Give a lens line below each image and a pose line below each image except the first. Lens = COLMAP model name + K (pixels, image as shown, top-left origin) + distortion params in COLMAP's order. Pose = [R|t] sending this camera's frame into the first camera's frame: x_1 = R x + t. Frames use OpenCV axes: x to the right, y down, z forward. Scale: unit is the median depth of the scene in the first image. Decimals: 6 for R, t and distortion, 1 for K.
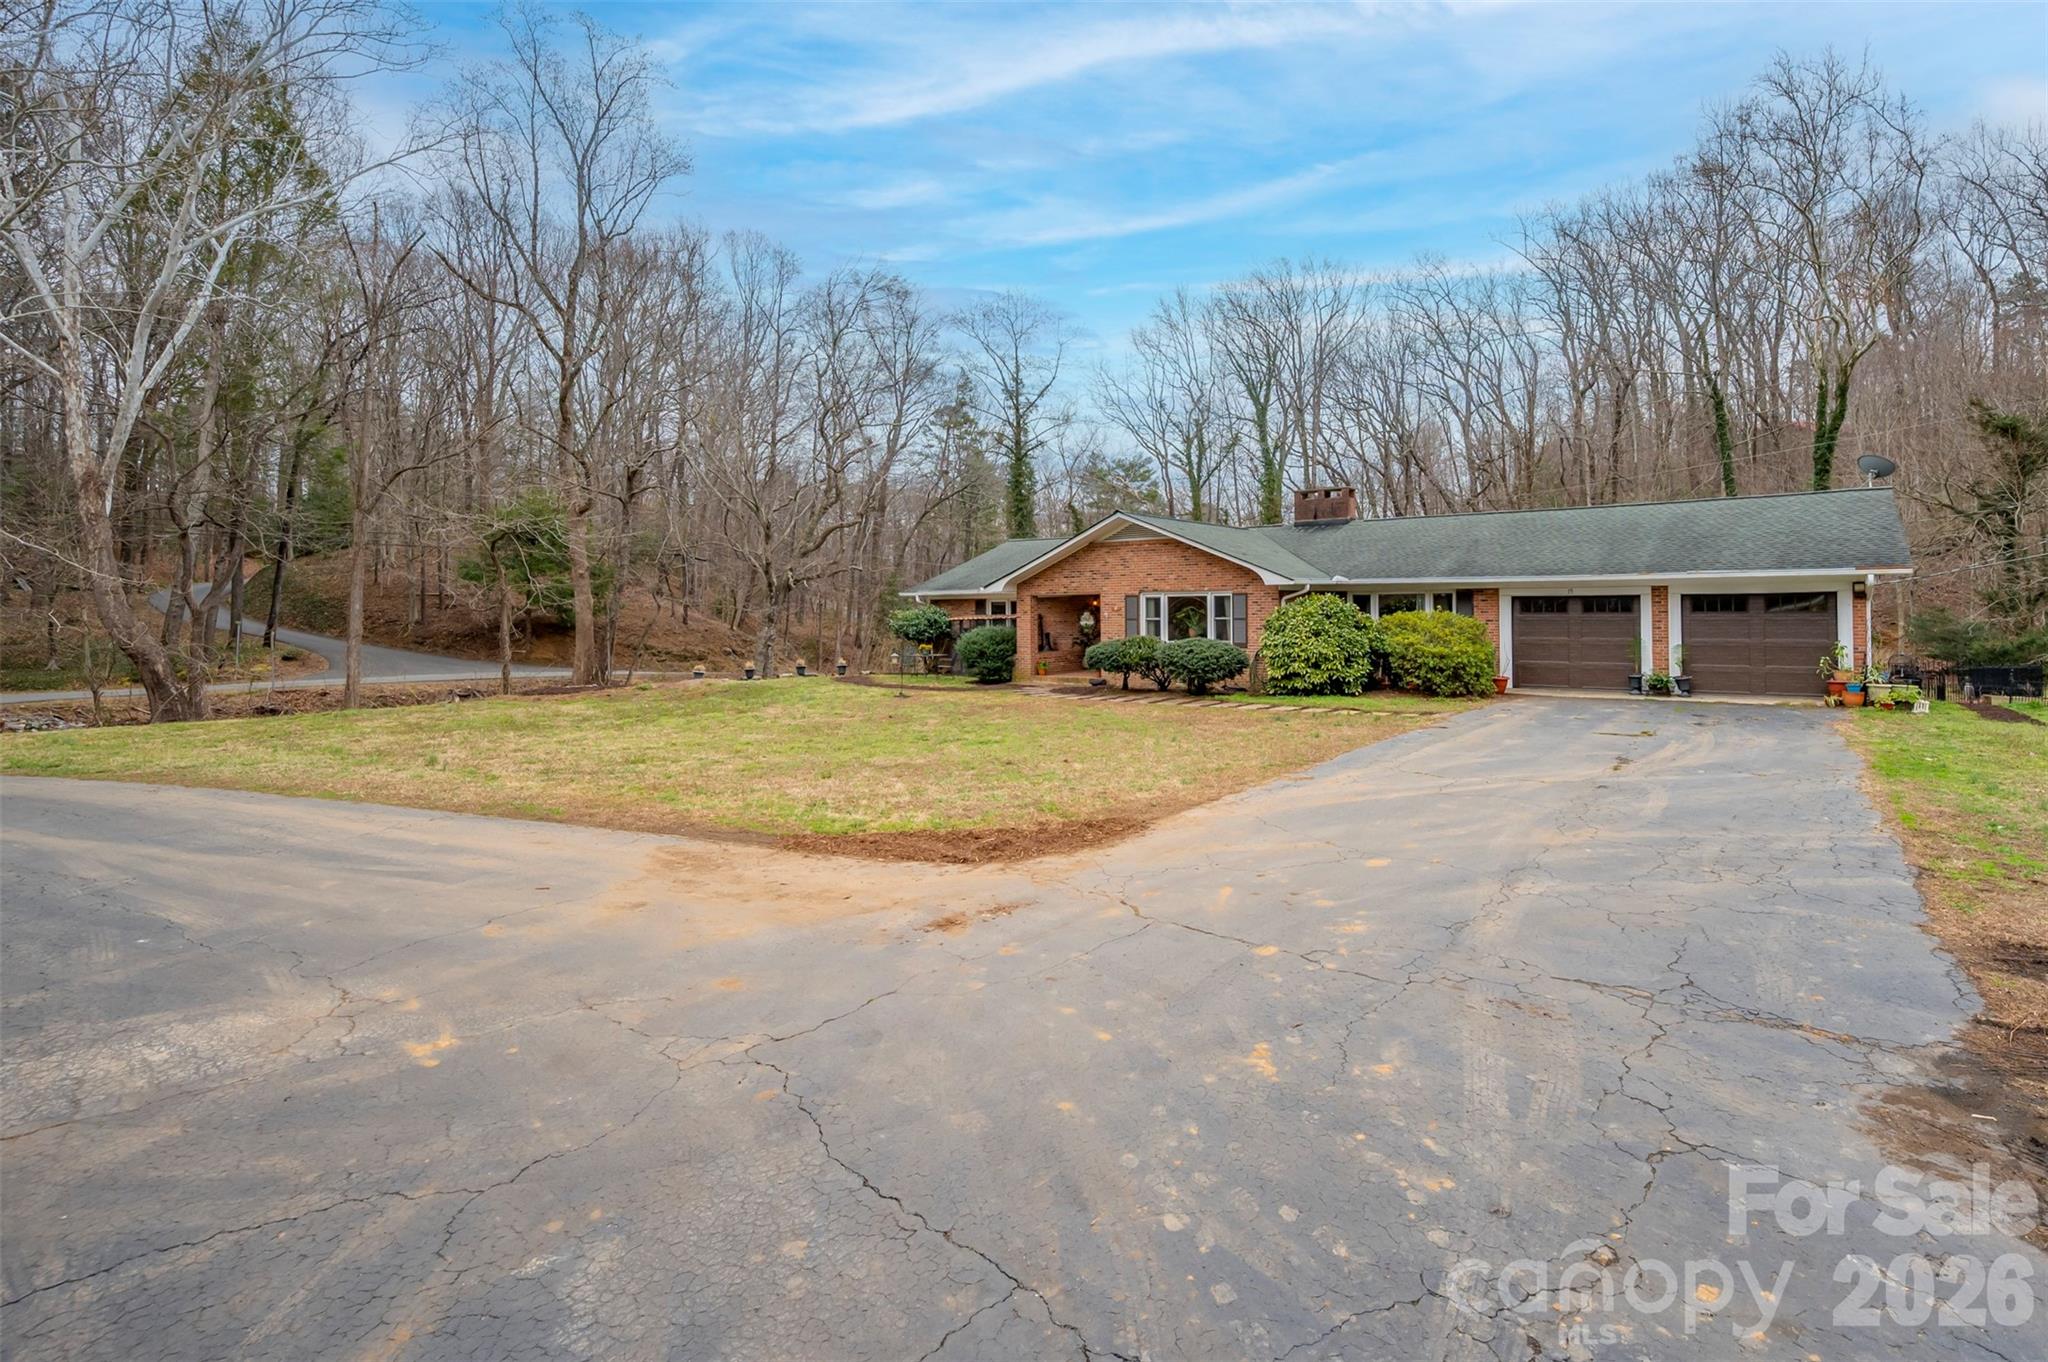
lens RADIAL K [[956.6, 0, 1021.1], [0, 956.6, 729.7], [0, 0, 1]] dist [-0.004642, 0.000029]
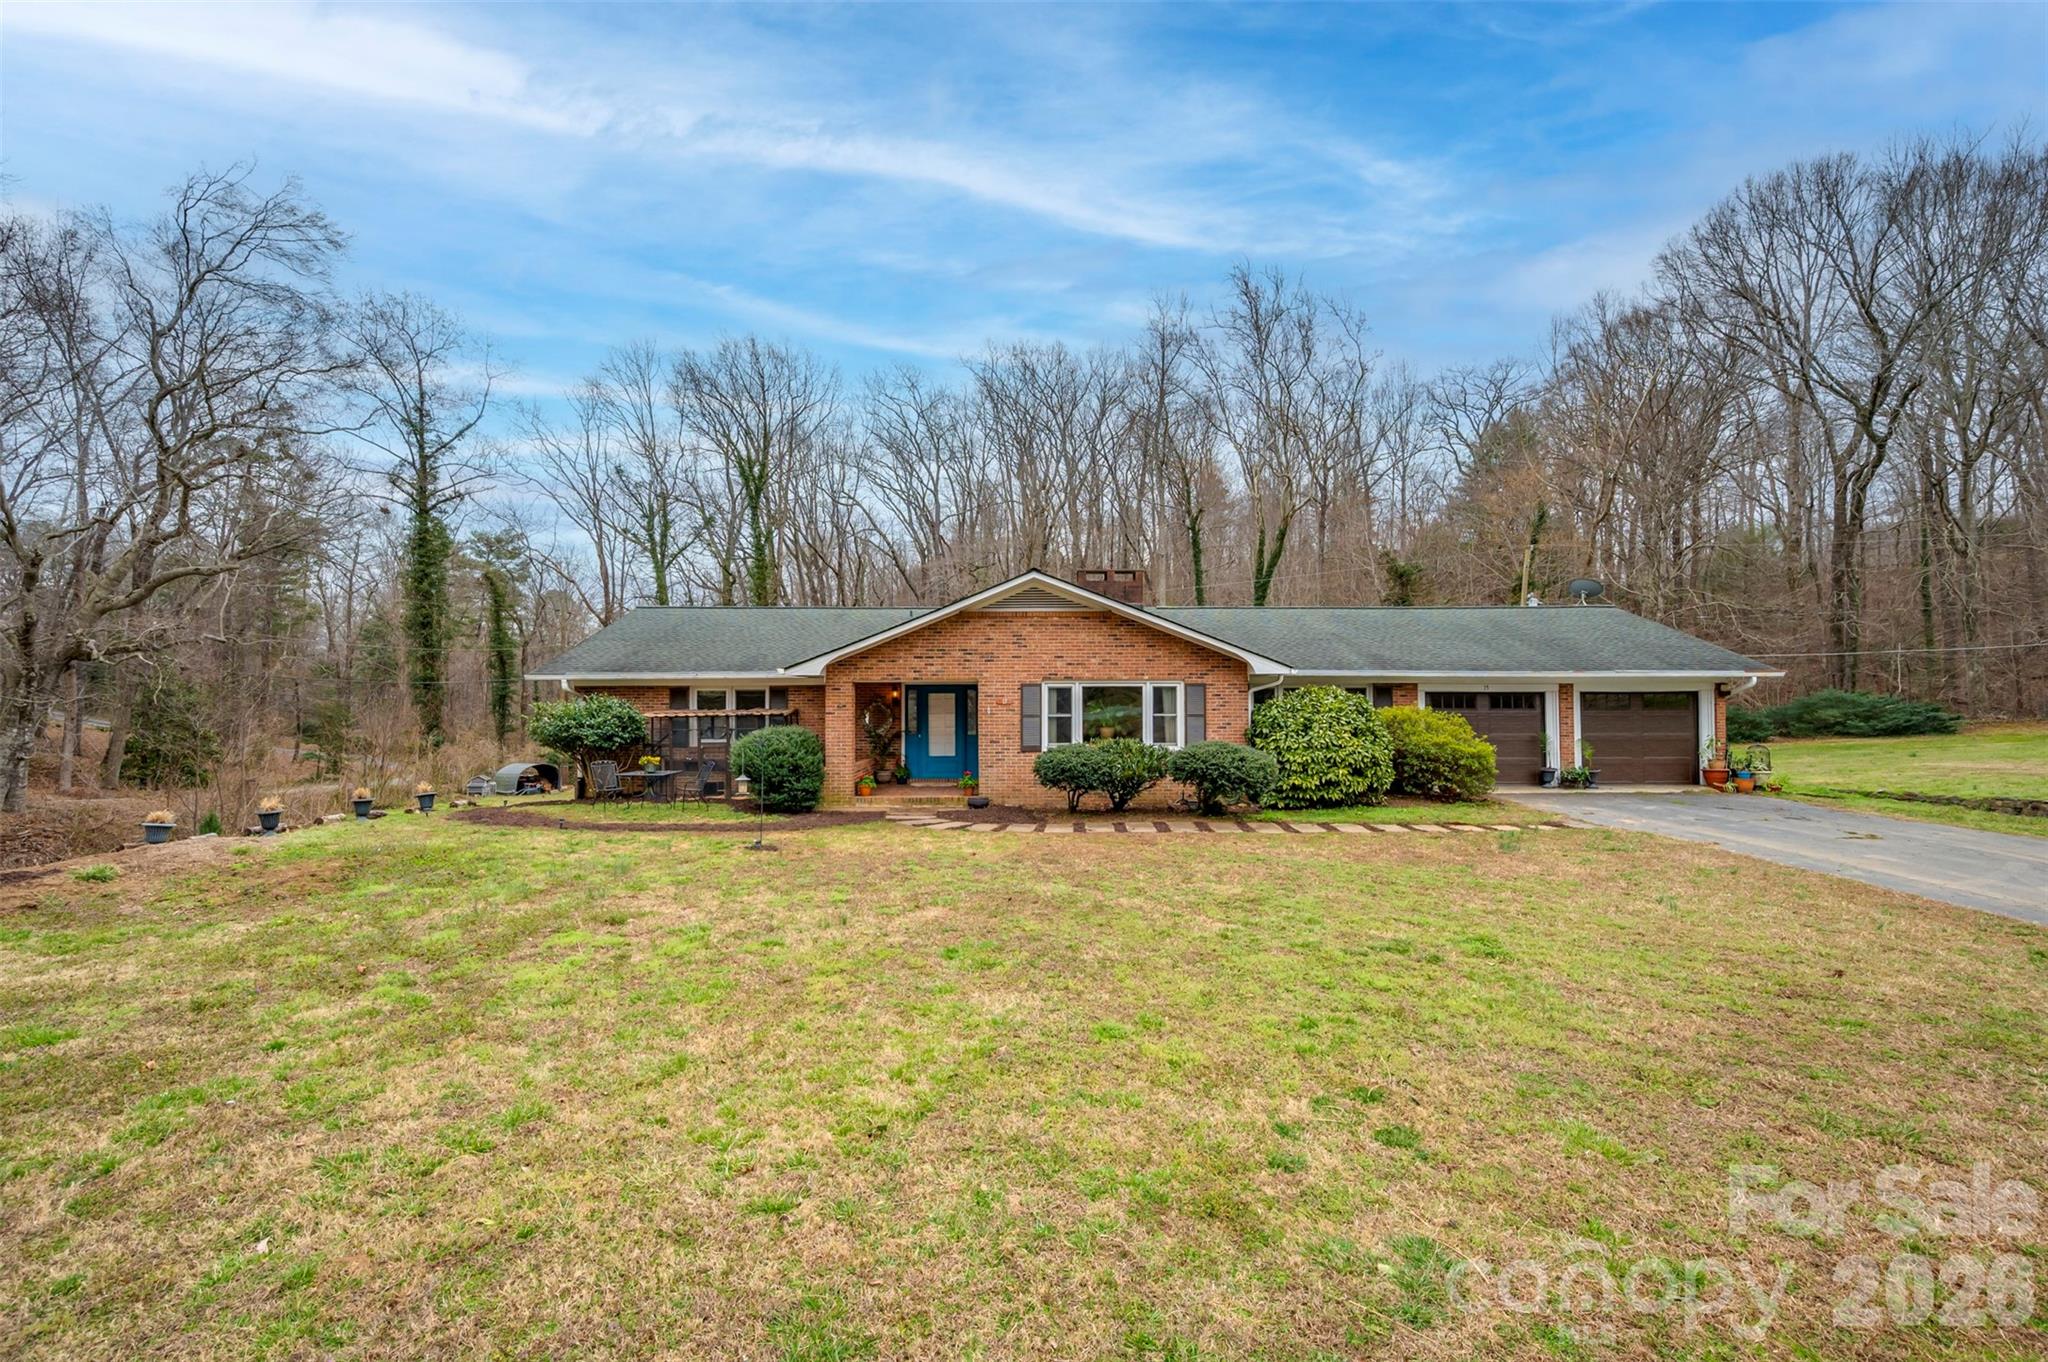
lens RADIAL K [[956.6, 0, 1021.1], [0, 956.6, 729.7], [0, 0, 1]] dist [-0.004642, 0.000029]
pose [[0.790136, -0.009155, 0.612863, -0.351691], [0.071005, 0.994524, -0.076687, -0.049439], [-0.608804, 0.104109, 0.786459, 0.429784]]
